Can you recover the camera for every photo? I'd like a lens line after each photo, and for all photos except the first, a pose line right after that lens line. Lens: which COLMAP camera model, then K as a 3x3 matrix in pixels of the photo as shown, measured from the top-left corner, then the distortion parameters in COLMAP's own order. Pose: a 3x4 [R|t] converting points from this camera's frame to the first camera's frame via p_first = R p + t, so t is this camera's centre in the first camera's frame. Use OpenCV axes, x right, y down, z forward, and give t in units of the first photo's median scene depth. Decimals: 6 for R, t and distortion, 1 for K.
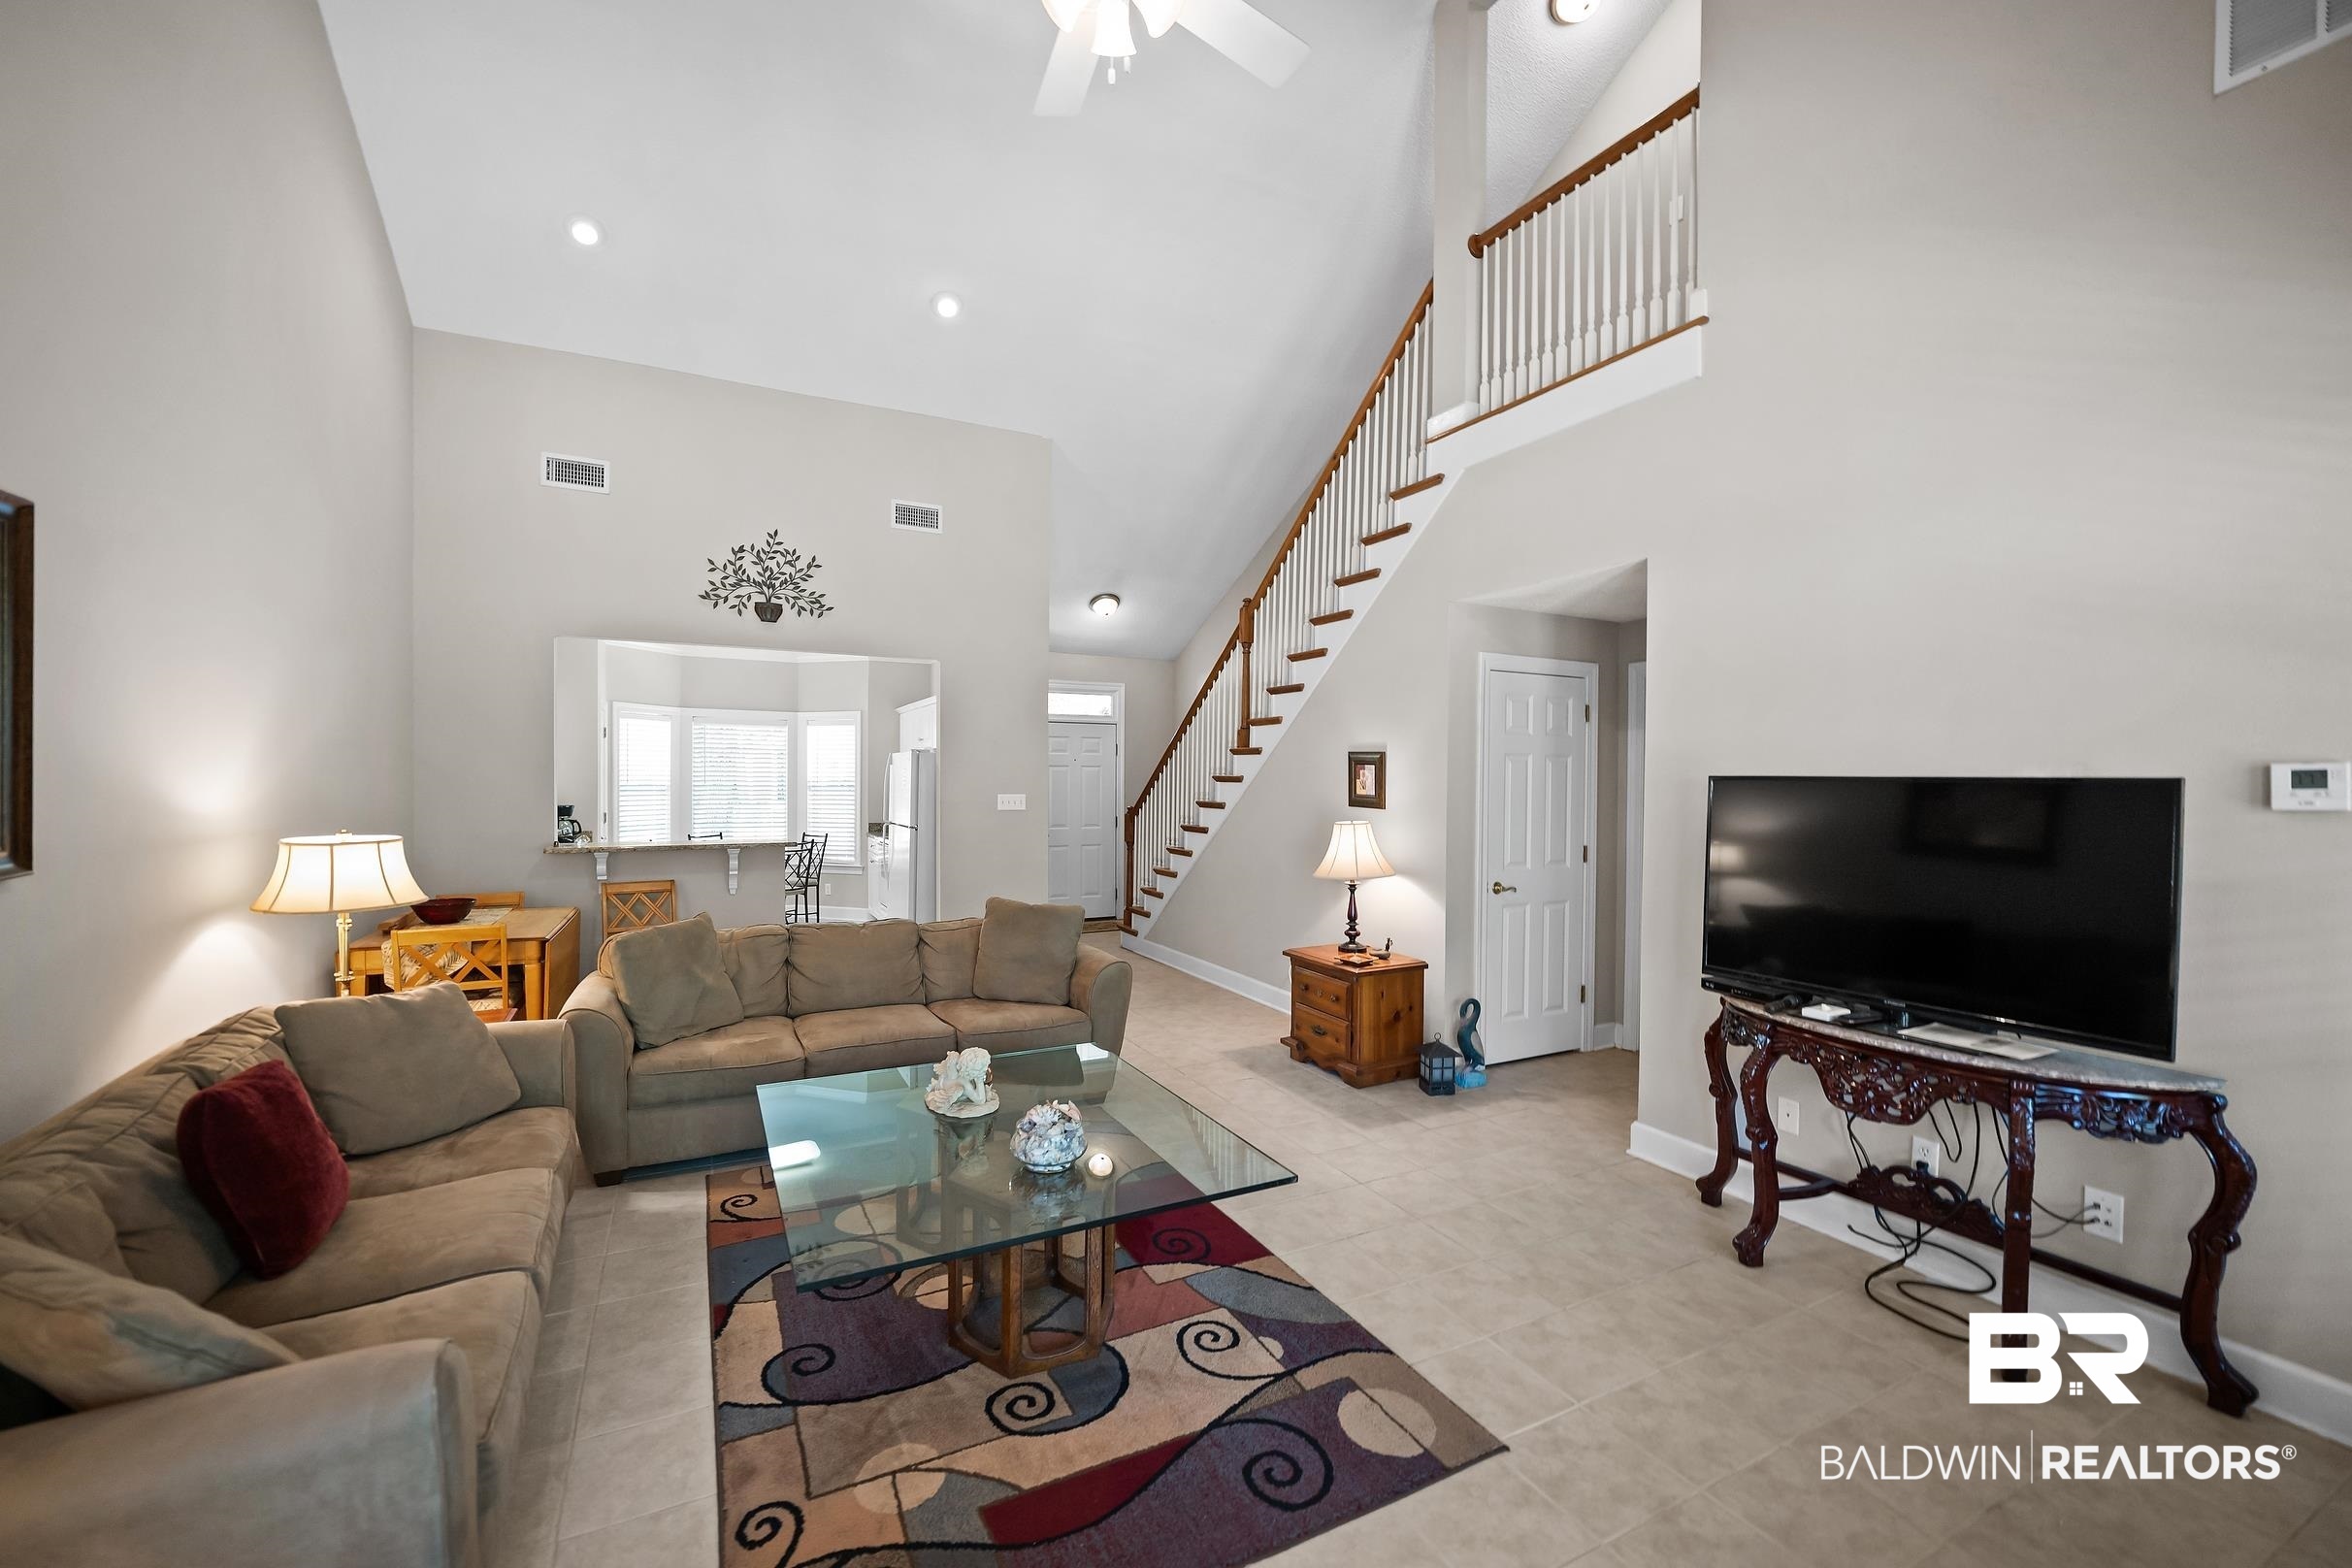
lens RADIAL K [[957.4, 0, 1170.9], [0, 957.4, 767.2], [0, 0, 1]] dist [-0.001951, 0.000191]
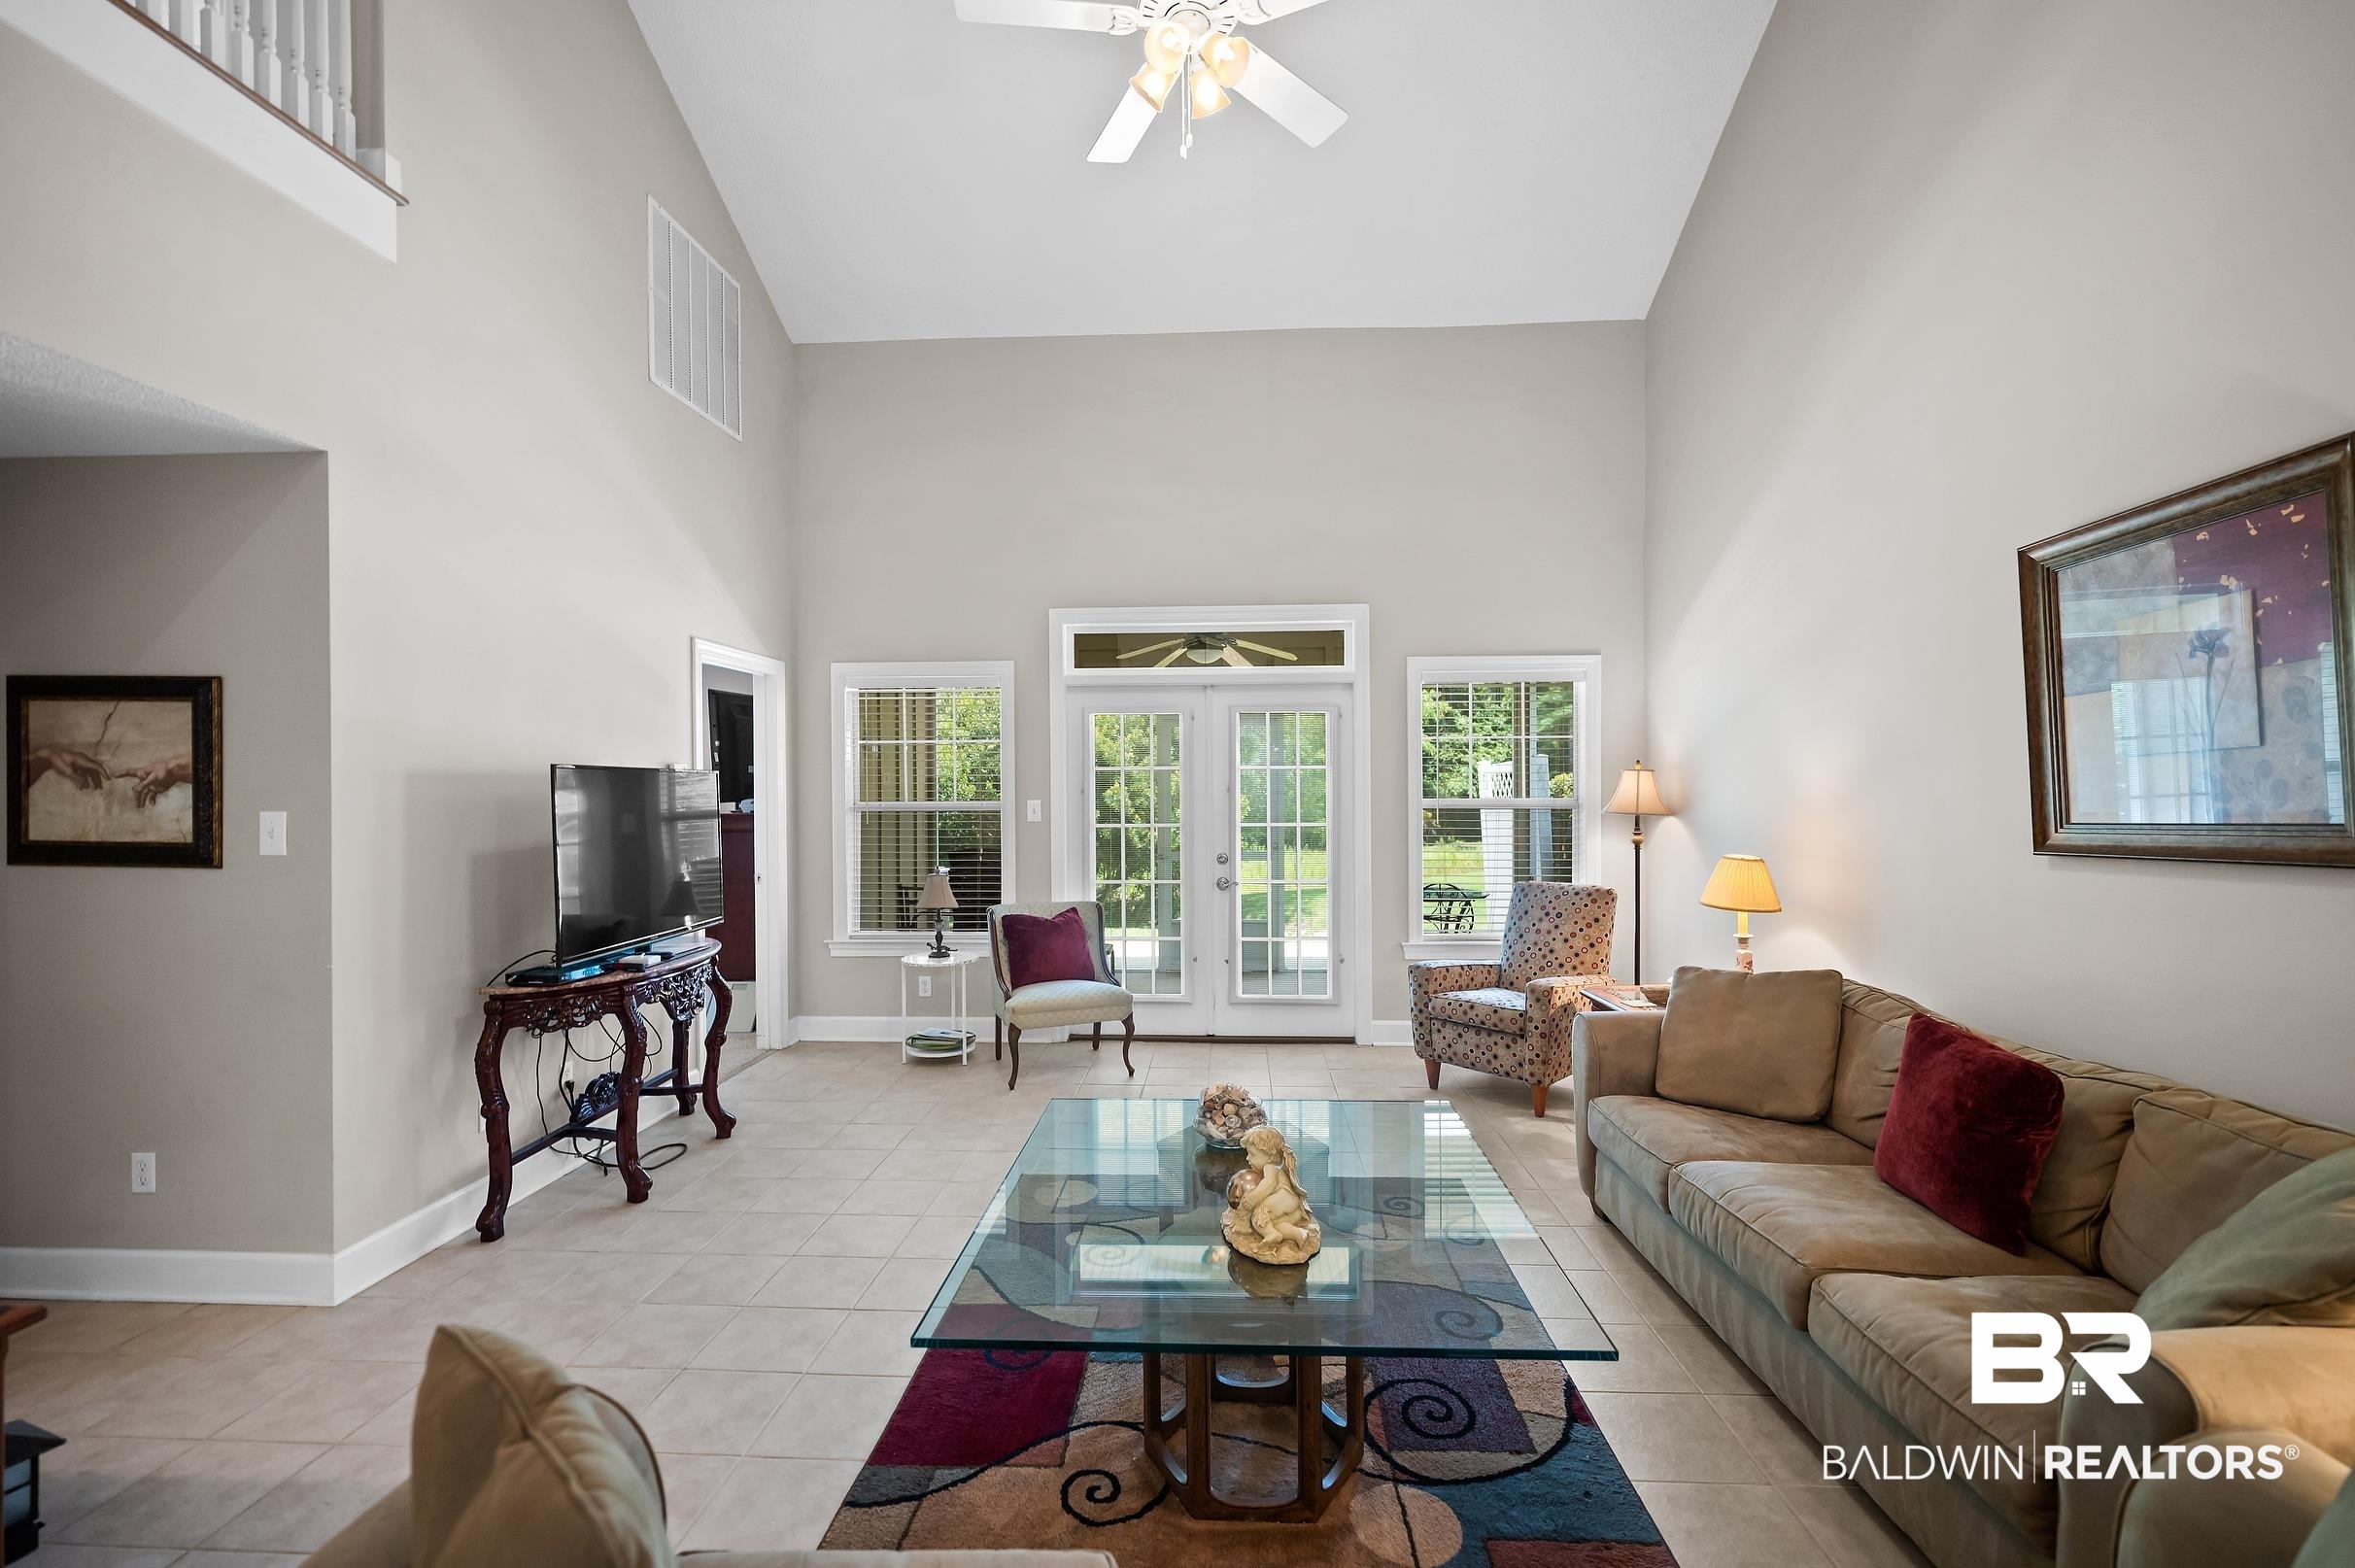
lens RADIAL K [[976.2, 0, 1177.5], [0, 976.2, 784.0], [0, 0, 1]] dist [-0.001287, 0.000388]
pose [[-0.864593, 0.001375, 0.502471, -0.458409], [-0.003159, 0.999962, -0.008173, 0.035899], [-0.502462, -0.008654, -0.864556, 1.467232]]
